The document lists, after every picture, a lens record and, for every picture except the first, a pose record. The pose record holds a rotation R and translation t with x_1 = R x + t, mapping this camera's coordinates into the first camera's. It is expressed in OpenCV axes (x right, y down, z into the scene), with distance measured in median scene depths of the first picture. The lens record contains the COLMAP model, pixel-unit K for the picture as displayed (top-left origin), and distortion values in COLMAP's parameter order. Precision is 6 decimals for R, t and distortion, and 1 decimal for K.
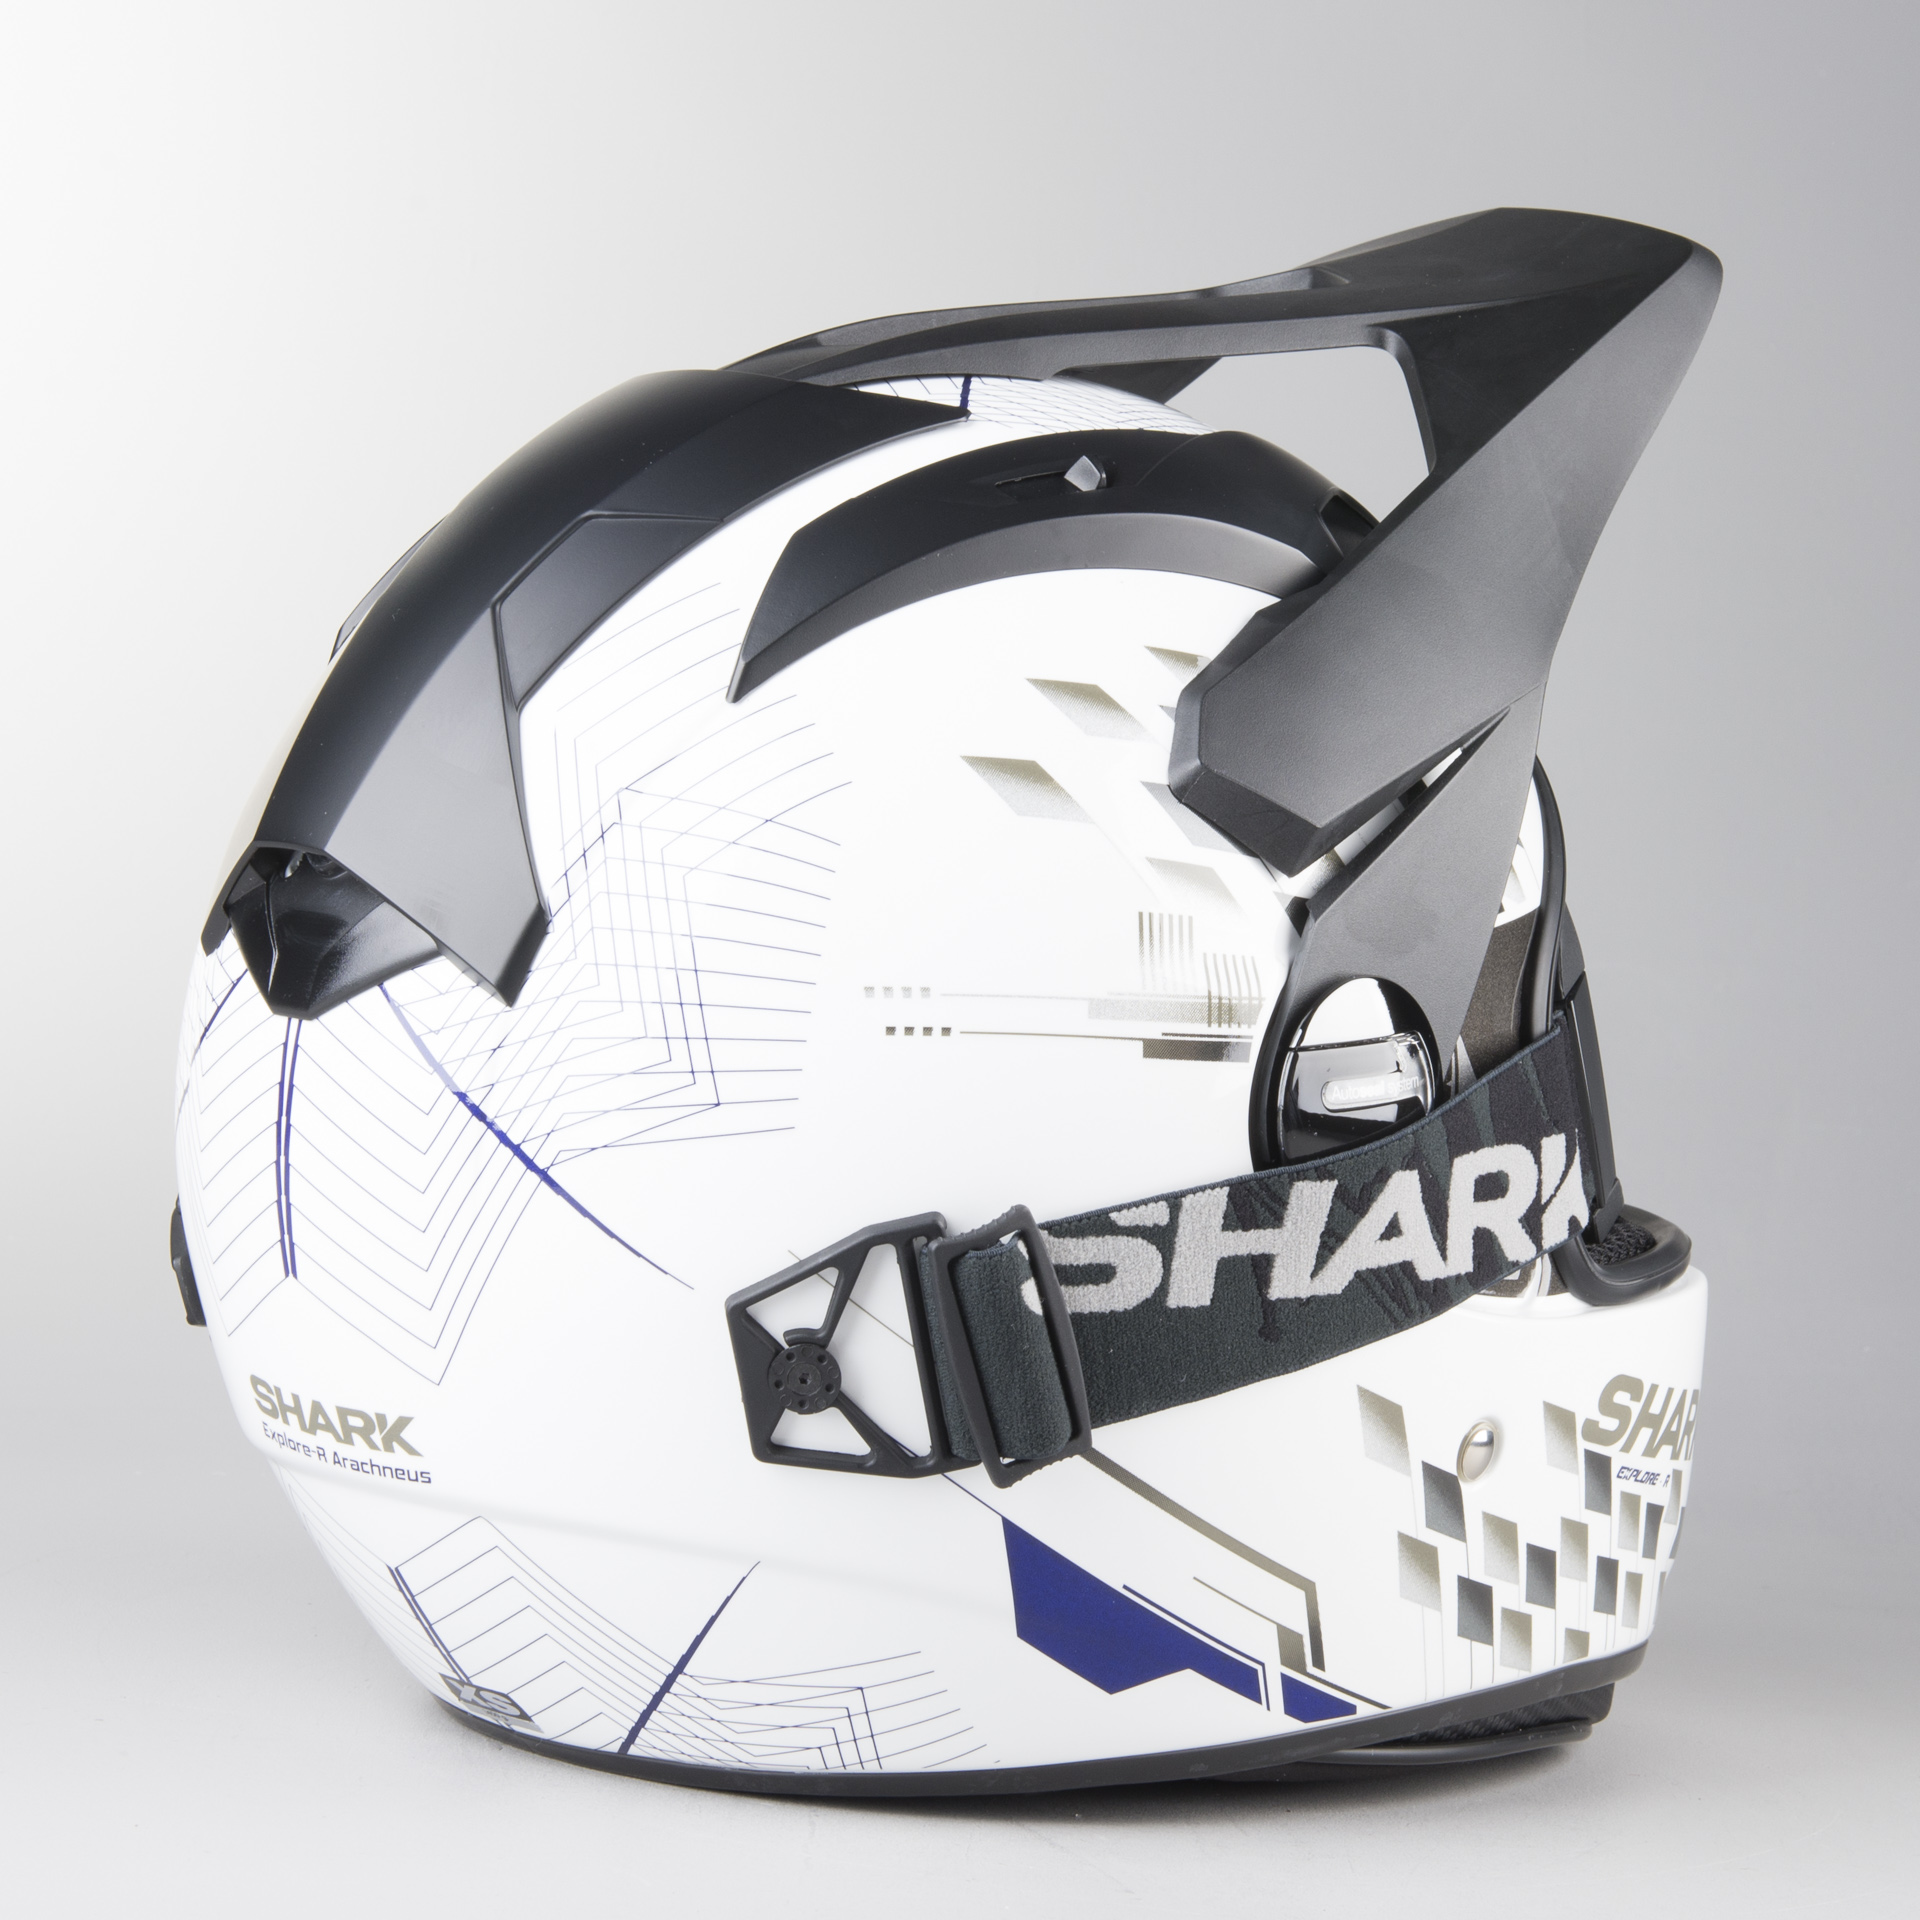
lens RADIAL K [[5487.8, 0, 959.9], [0, 5487.8, 949.1], [0, 0, 1]] dist [0.131479, 0.000000]
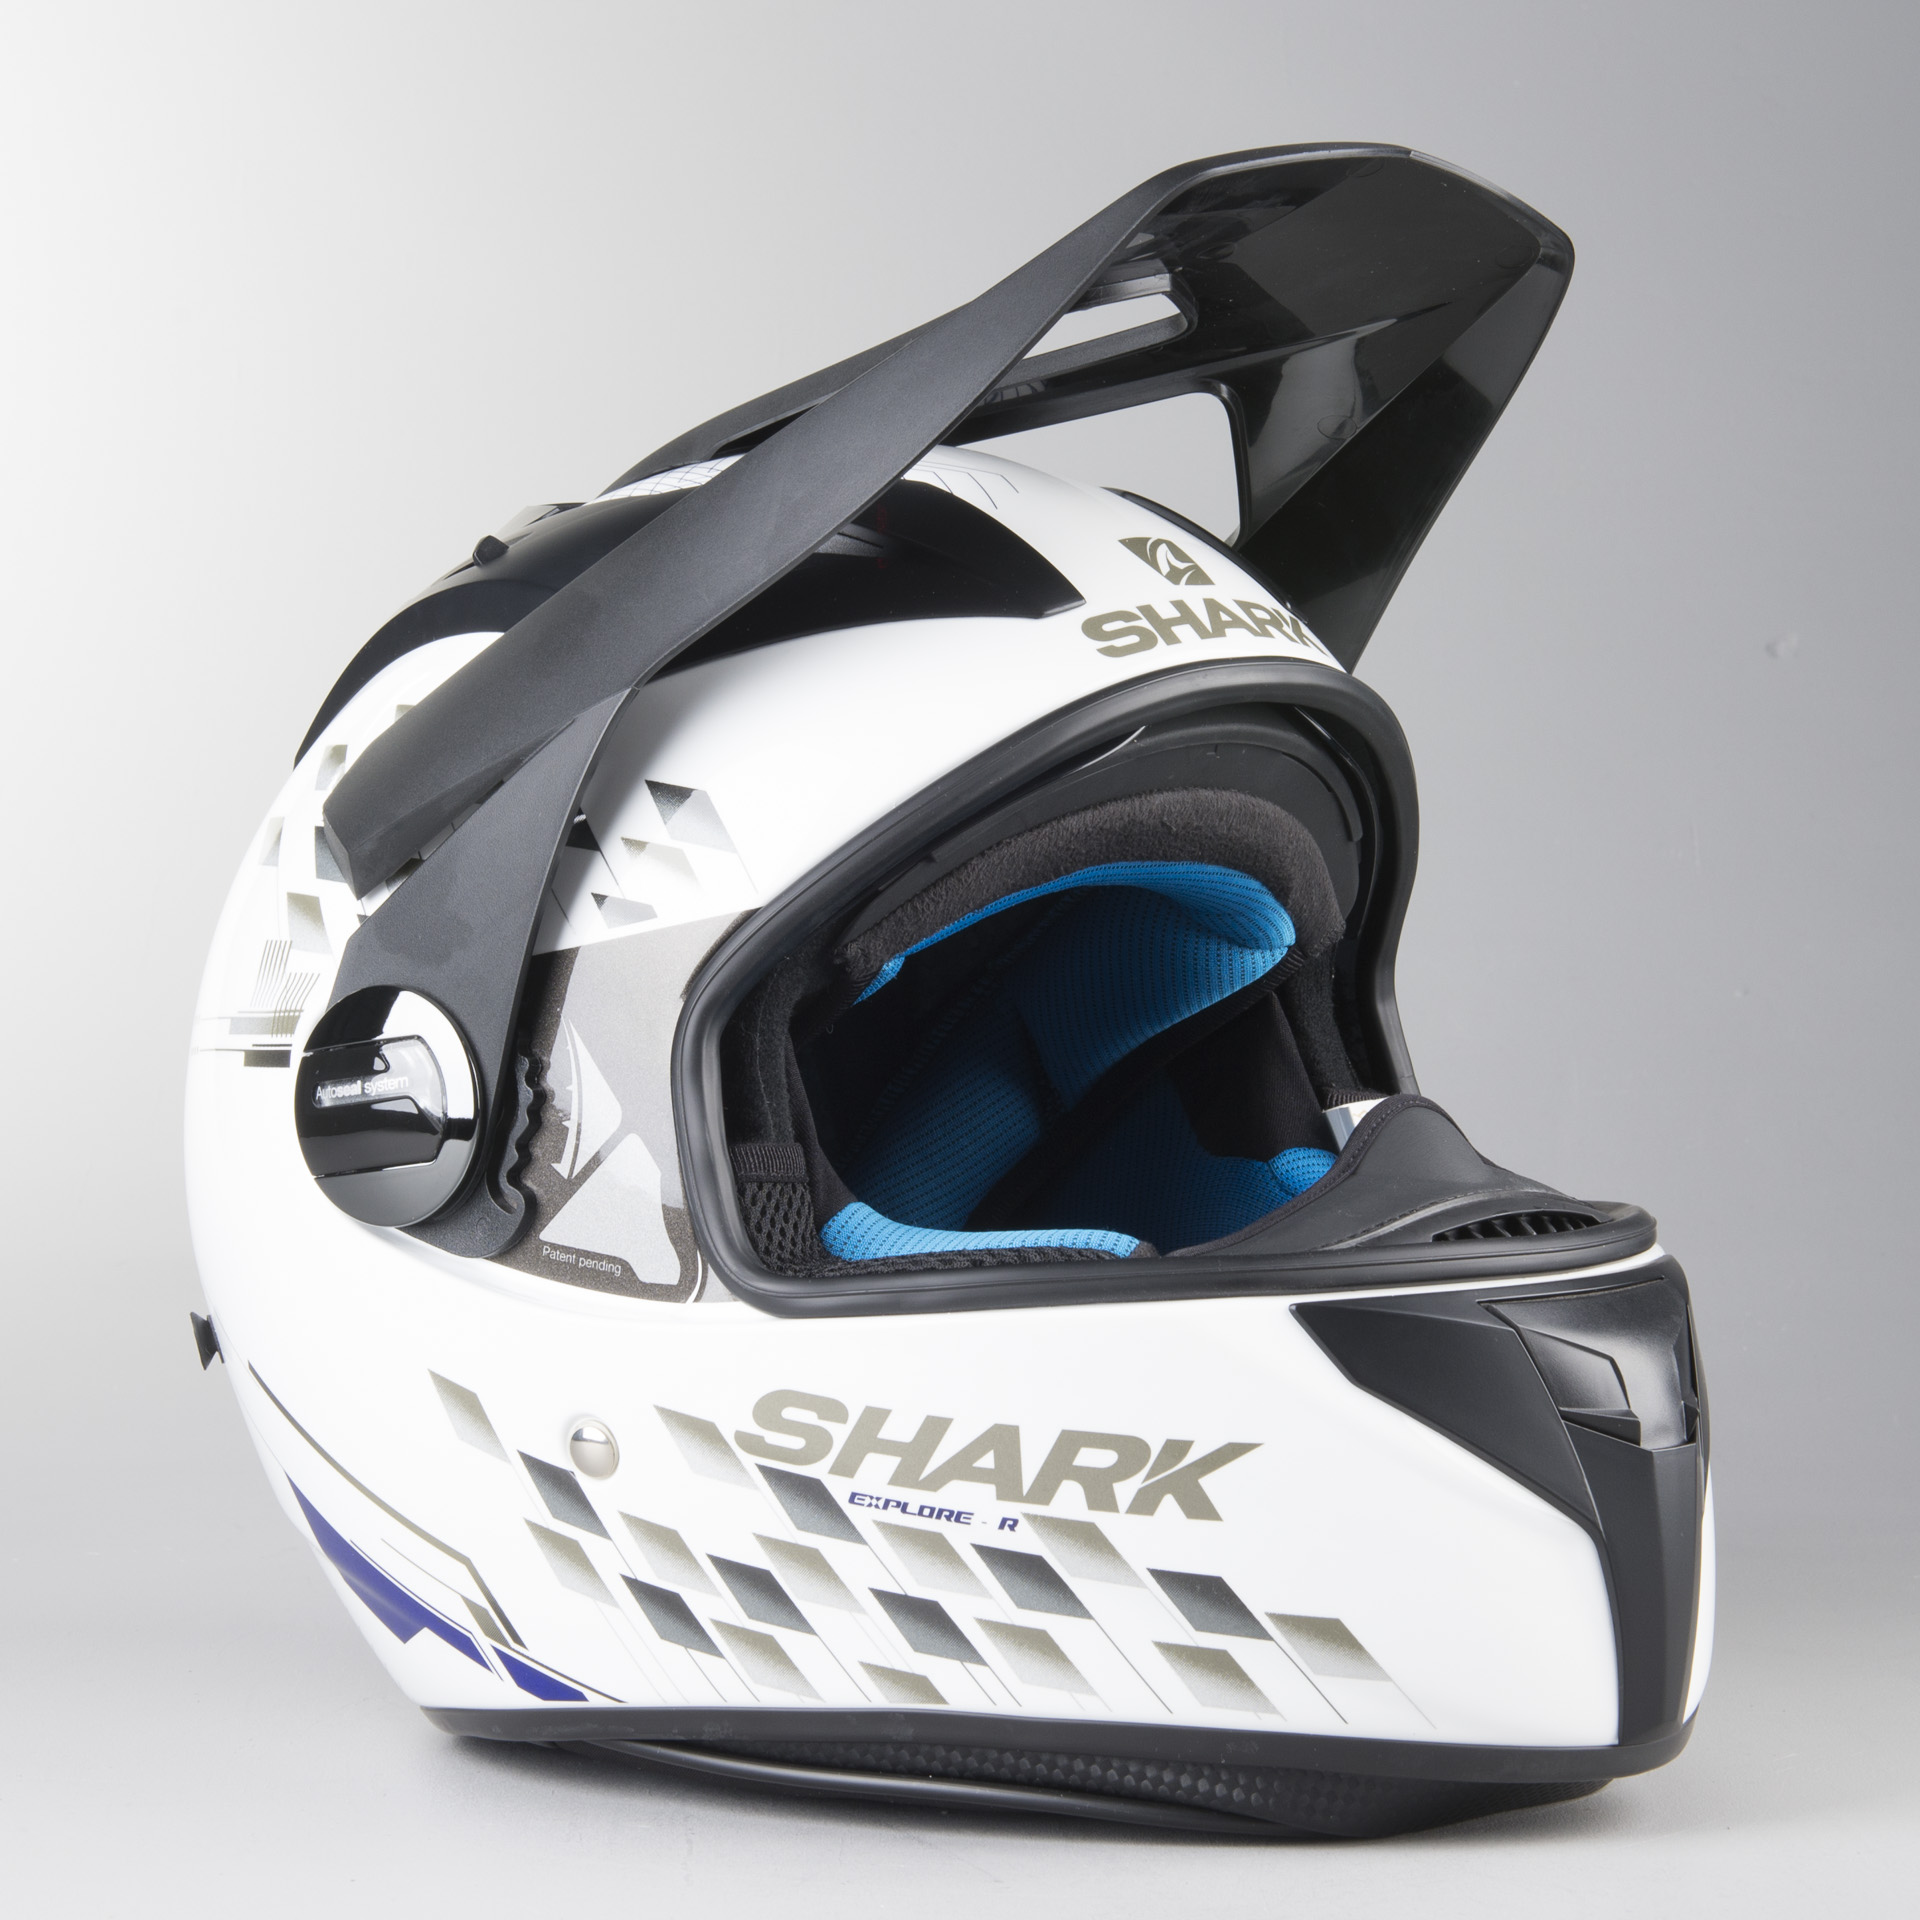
lens RADIAL K [[5487.8, 0, 813.7], [0, 5487.8, 987.7], [0, 0, 1]] dist [0.131479, 0.000000]
pose [[0.112582, -0.059409, -0.991865, 1.160640], [-0.006173, 0.998150, -0.060486, 0.070458], [0.993623, 0.012932, 0.112007, 0.967115]]
